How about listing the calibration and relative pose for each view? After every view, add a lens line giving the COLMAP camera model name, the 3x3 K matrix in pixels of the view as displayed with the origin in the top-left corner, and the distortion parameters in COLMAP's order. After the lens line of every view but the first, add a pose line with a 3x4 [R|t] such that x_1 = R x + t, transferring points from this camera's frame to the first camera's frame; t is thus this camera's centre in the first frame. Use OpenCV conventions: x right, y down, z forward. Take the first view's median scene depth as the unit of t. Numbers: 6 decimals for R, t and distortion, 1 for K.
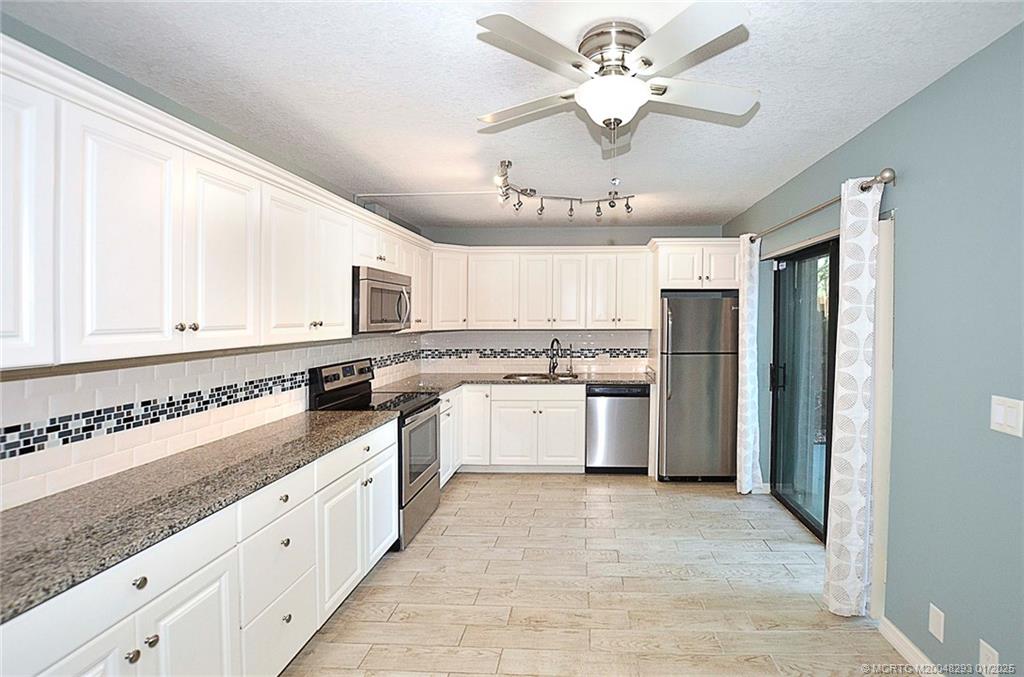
lens RADIAL K [[491.5, 0, 561.0], [0, 491.5, 317.7], [0, 0, 1]] dist [-0.027130, 0.000398]
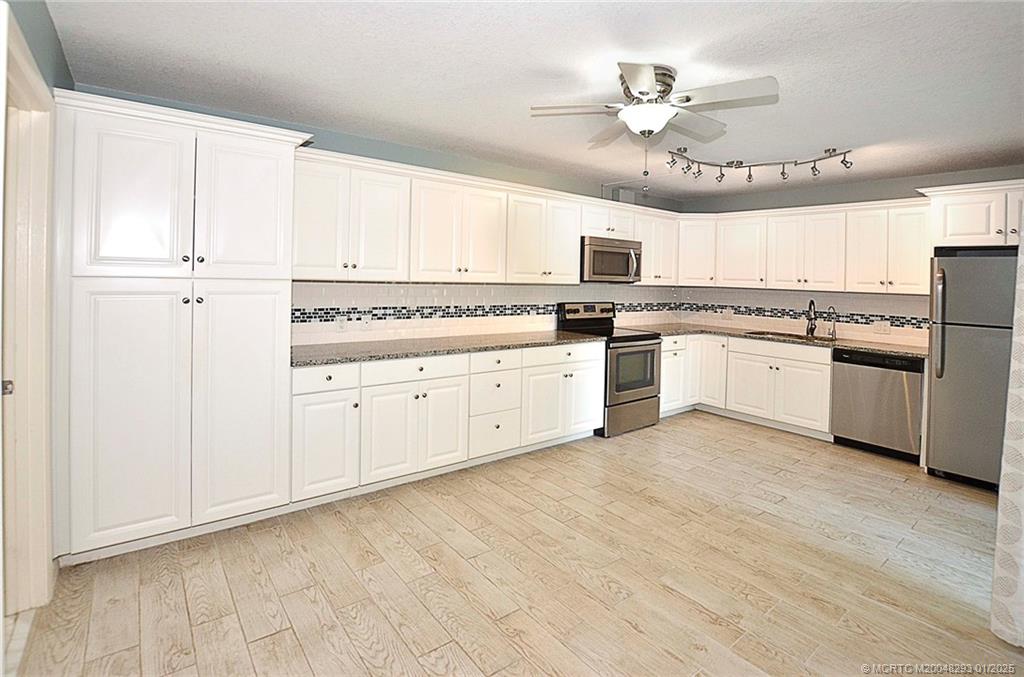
lens RADIAL K [[462.5, 0, 513.3], [0, 462.5, 274.6], [0, 0, 1]] dist [-0.001772, -0.000258]
pose [[0.689870, 0.019286, -0.723676, 0.355822], [-0.029184, 0.999573, -0.001183, 0.015099], [0.723345, 0.021936, 0.690139, -0.098210]]
